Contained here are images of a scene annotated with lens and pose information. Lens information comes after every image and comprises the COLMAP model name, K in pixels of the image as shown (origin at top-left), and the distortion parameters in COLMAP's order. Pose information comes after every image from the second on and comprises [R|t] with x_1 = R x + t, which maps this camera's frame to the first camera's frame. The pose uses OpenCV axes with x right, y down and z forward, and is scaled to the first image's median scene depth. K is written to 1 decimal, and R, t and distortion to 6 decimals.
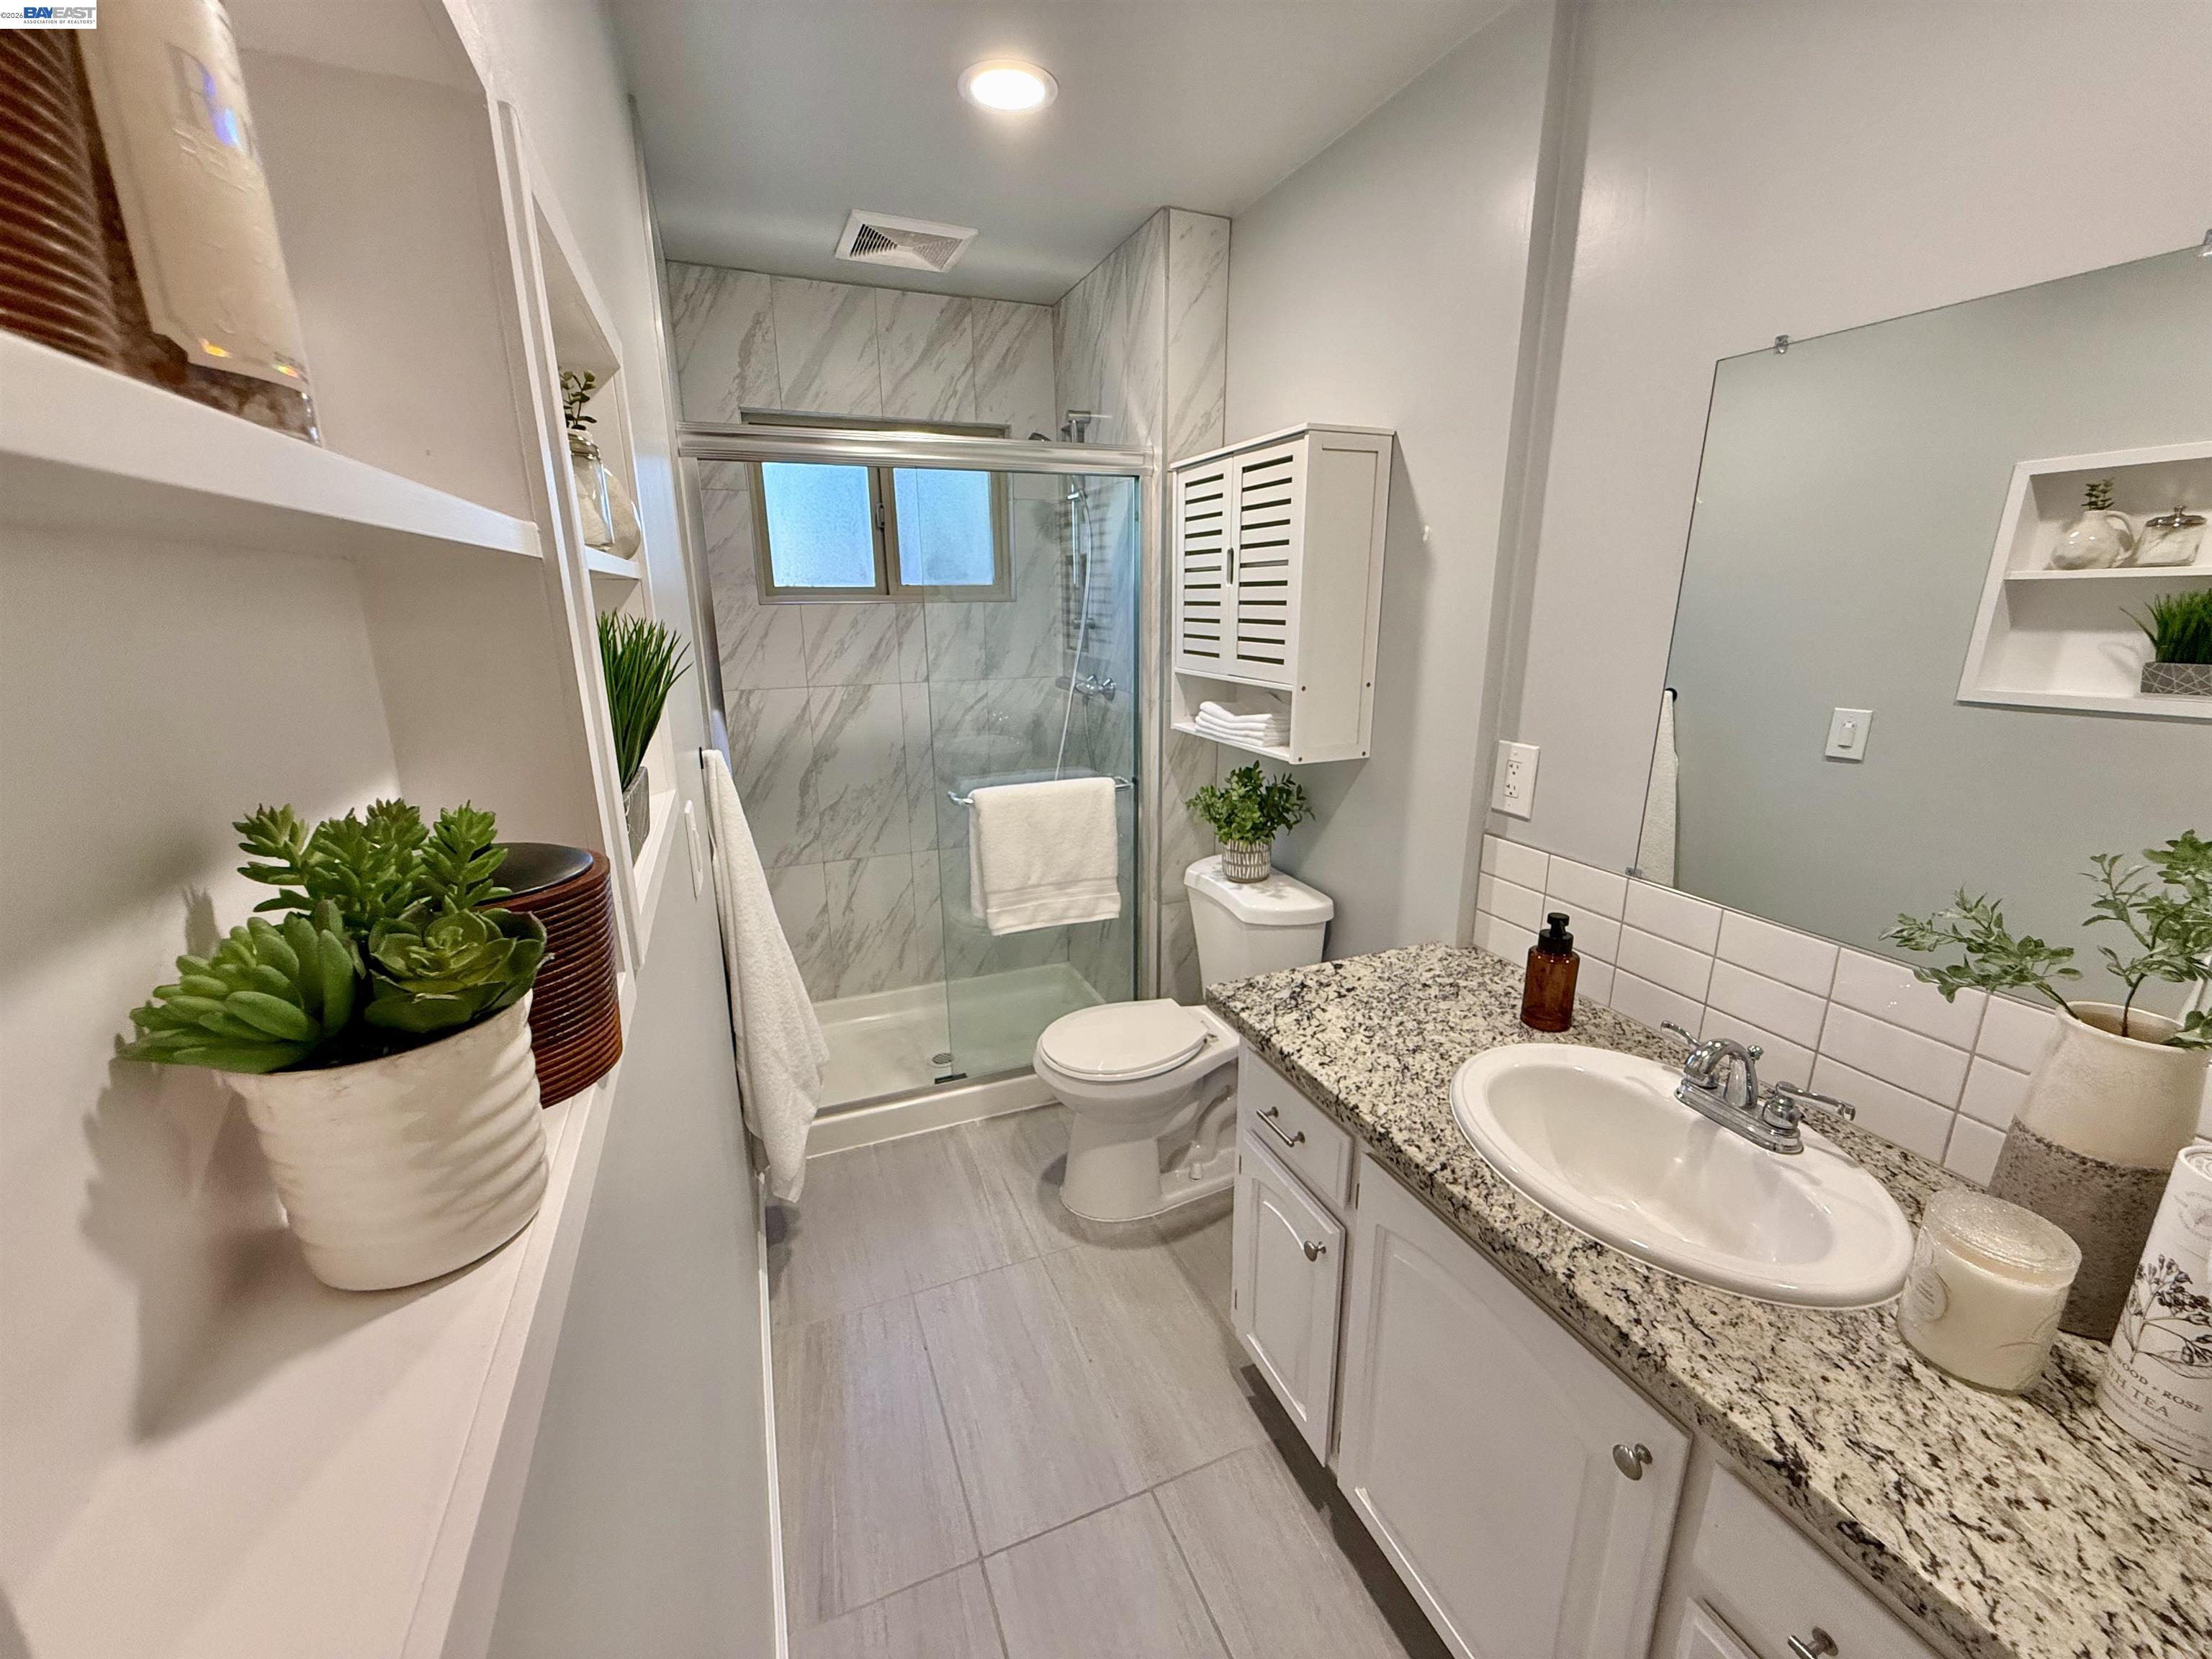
lens RADIAL K [[883.5, 0, 1111.5], [0, 883.5, 824.6], [0, 0, 1]] dist [-0.002507, 0.001219]
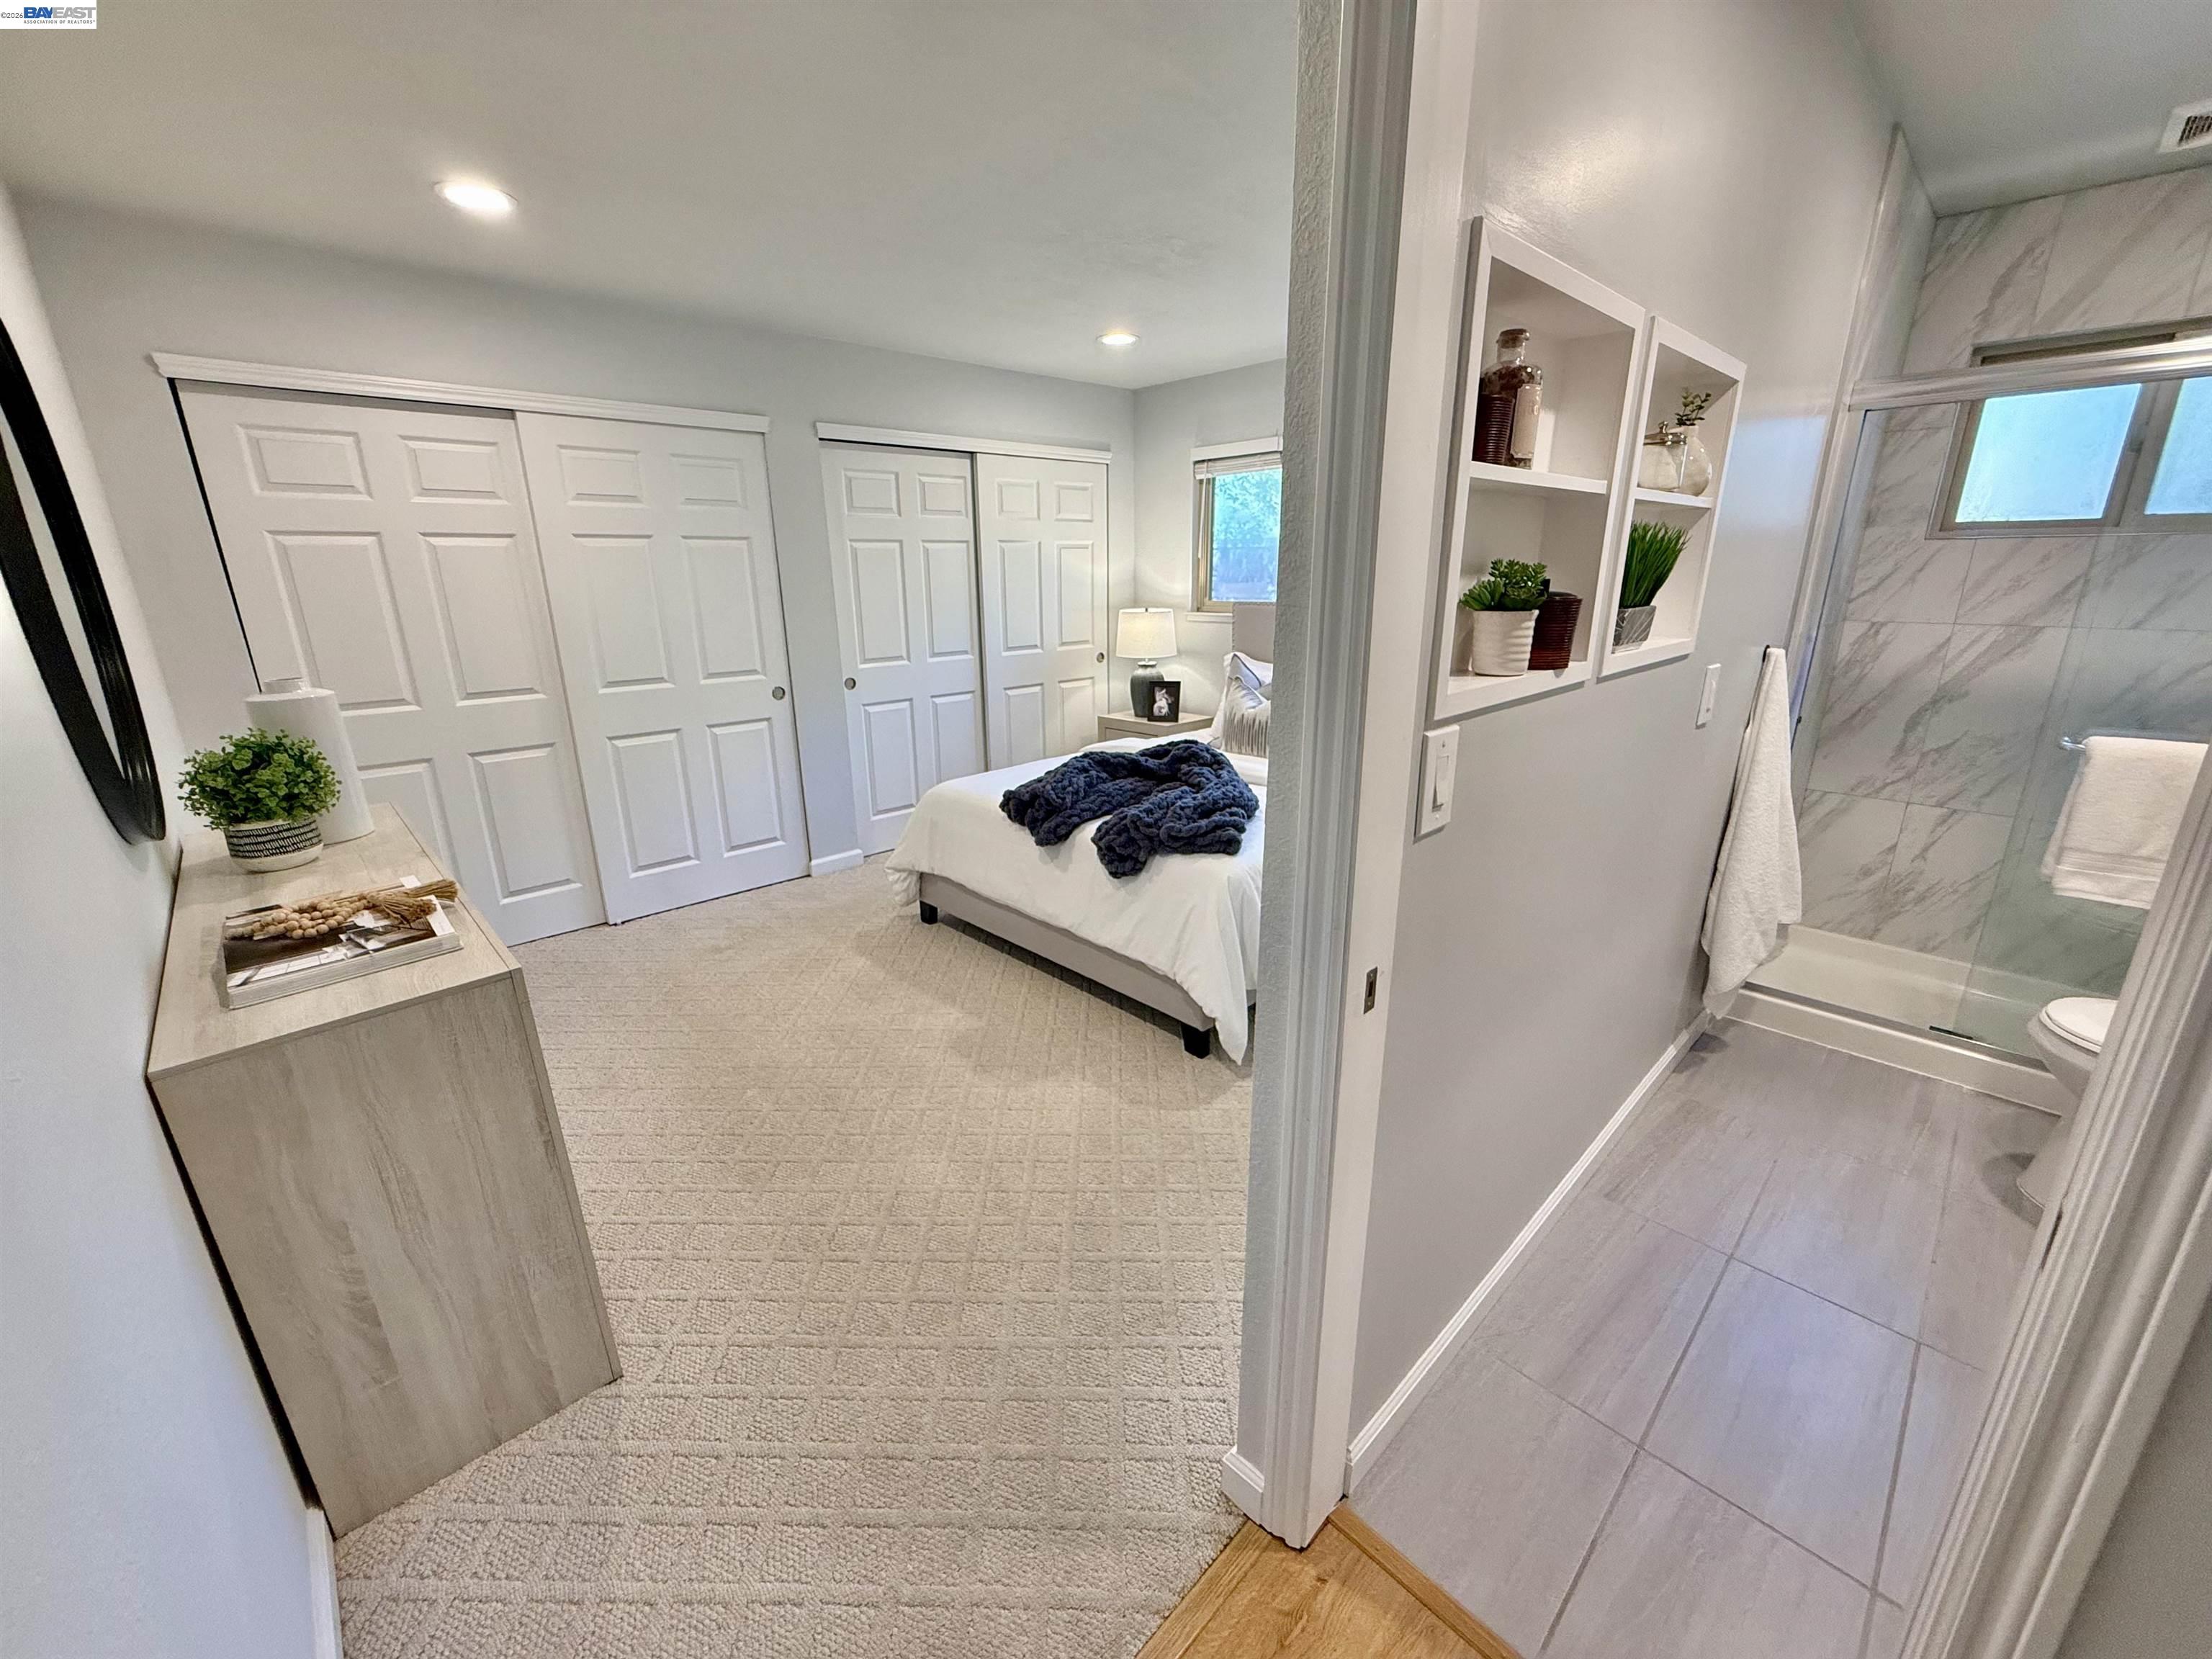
lens RADIAL K [[883.5, 0, 1095.0], [0, 883.5, 832.2], [0, 0, 1]] dist [-0.002507, 0.001219]
pose [[0.353127, 0.272902, -0.894889, 0.344771], [-0.227628, 0.952830, 0.200749, 0.114084], [0.907462, 0.132812, 0.398590, -0.312612]]
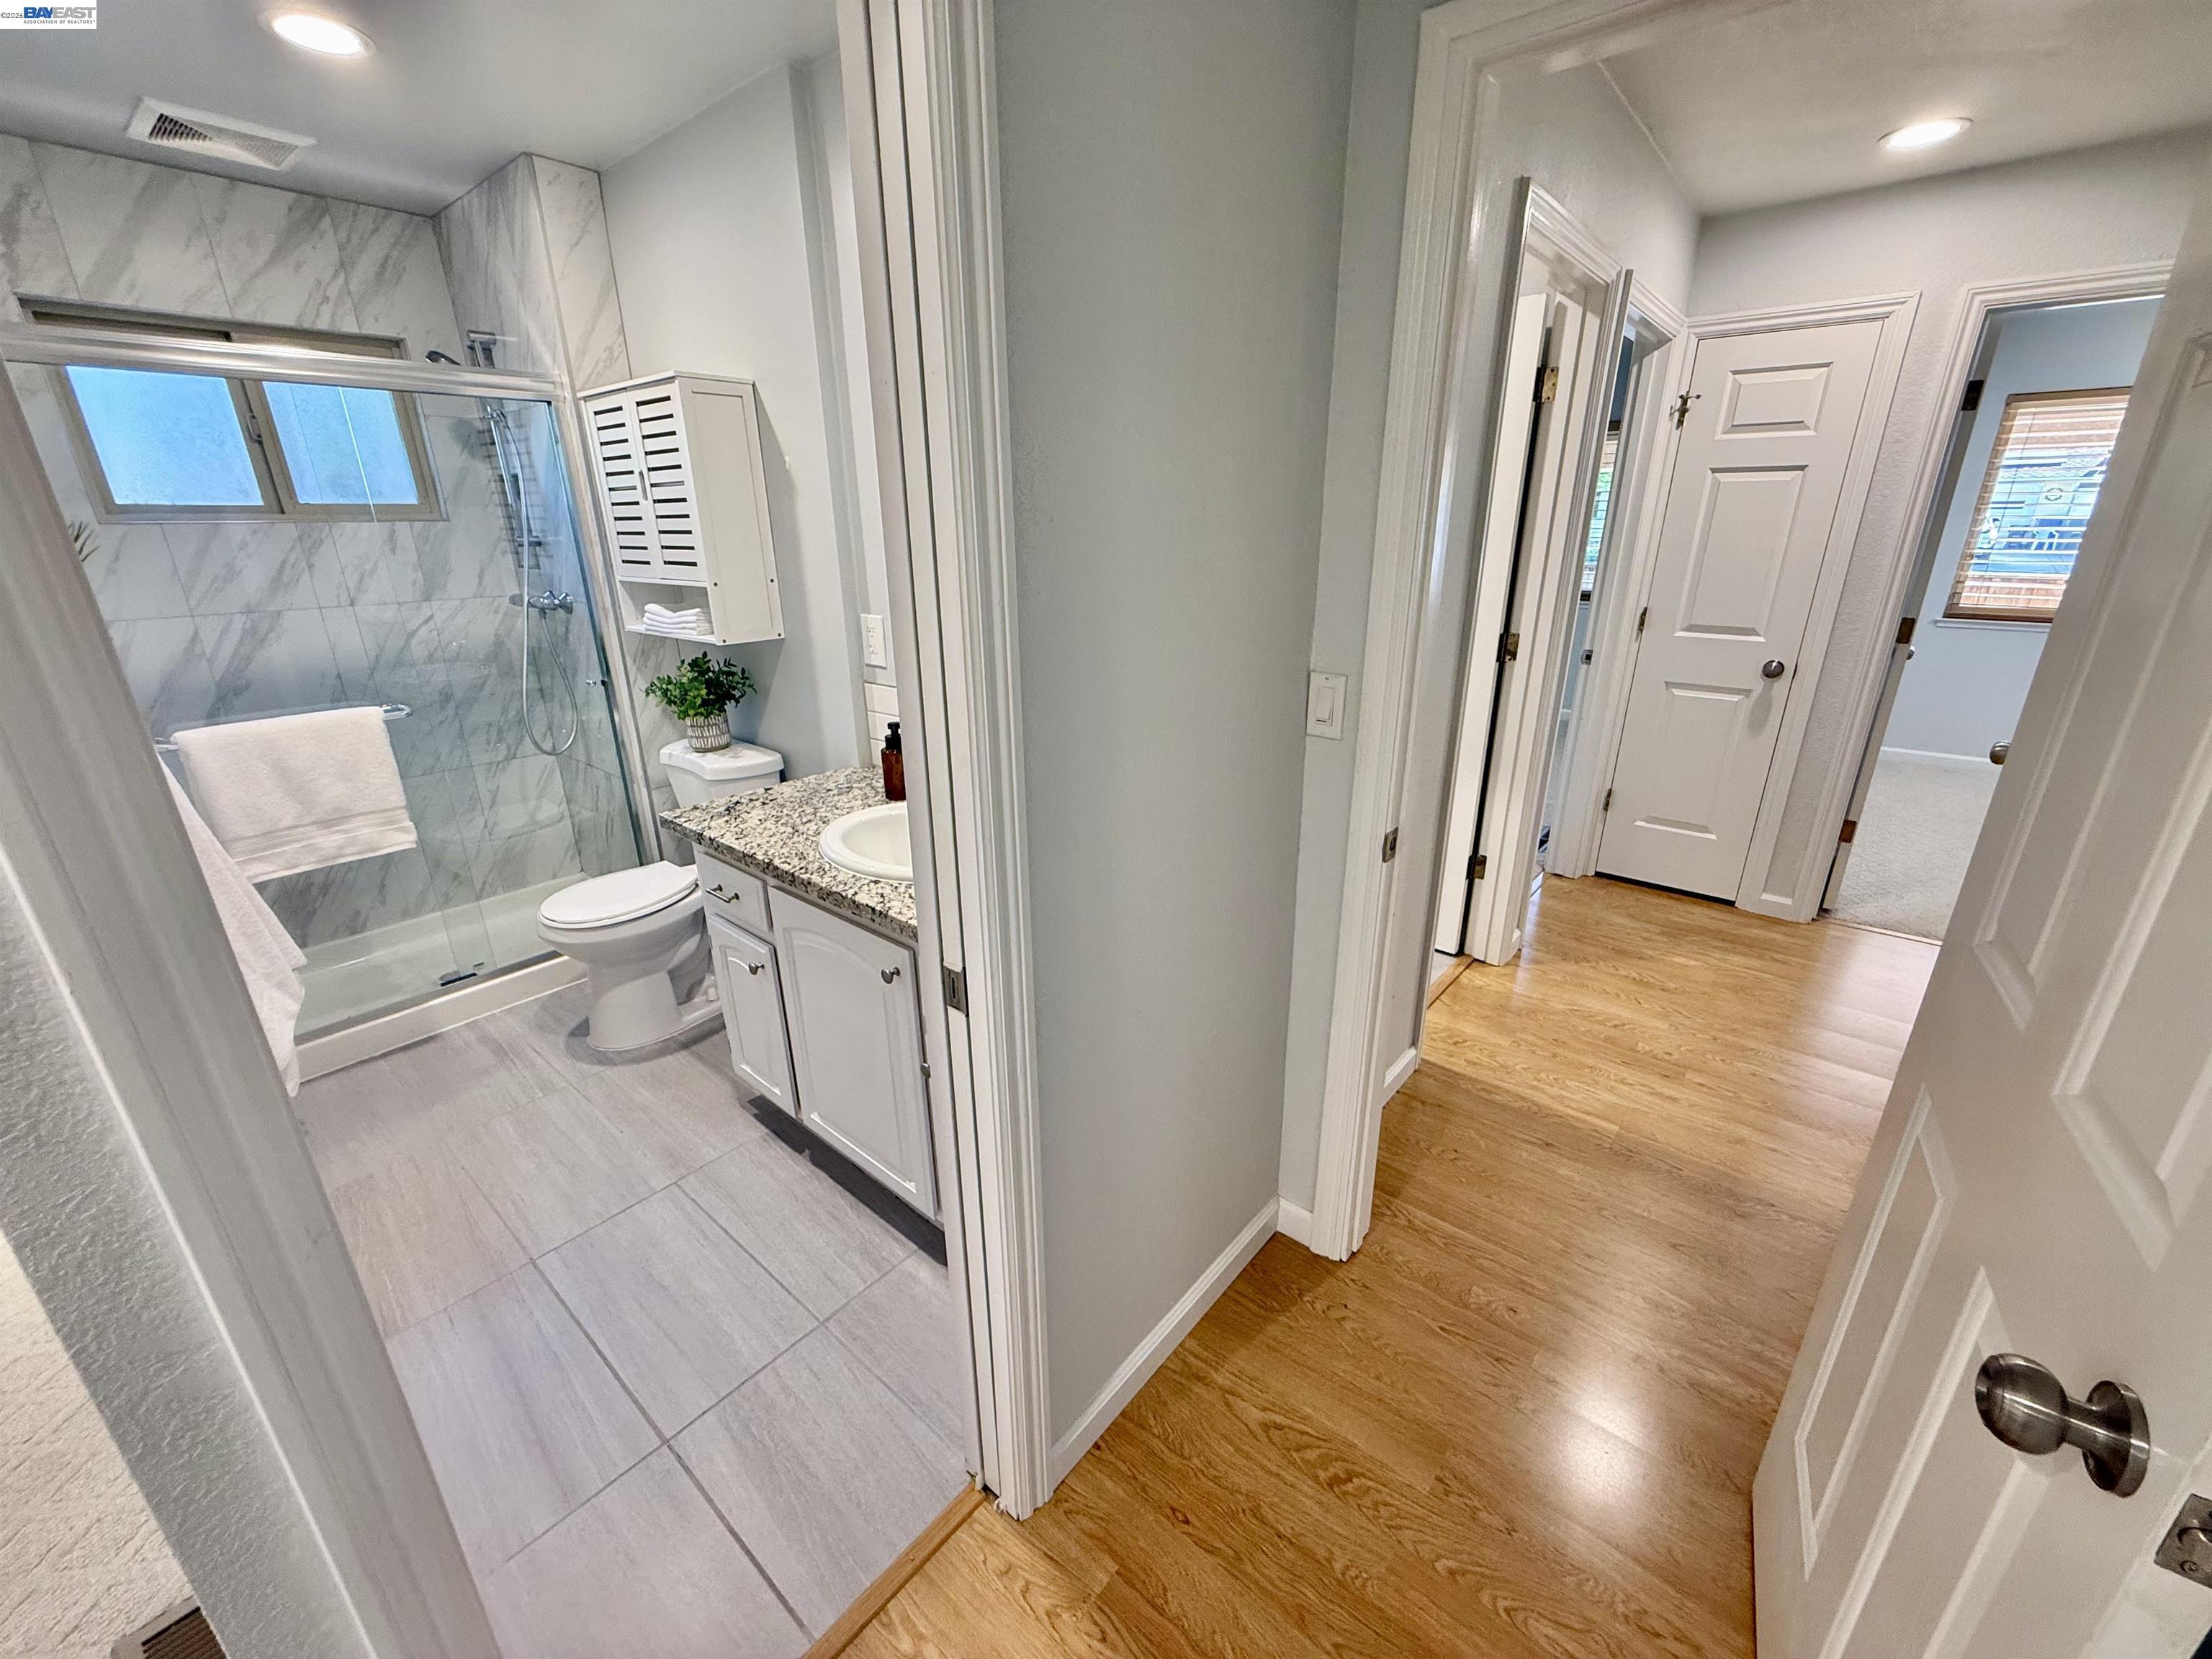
lens RADIAL K [[883.5, 0, 1110.0], [0, 883.5, 830.1], [0, 0, 1]] dist [-0.002507, 0.001219]
pose [[0.886746, -0.155265, 0.435401, 0.091731], [0.119674, 0.986900, 0.108201, 0.104903], [-0.446497, -0.043841, 0.893710, -0.342612]]
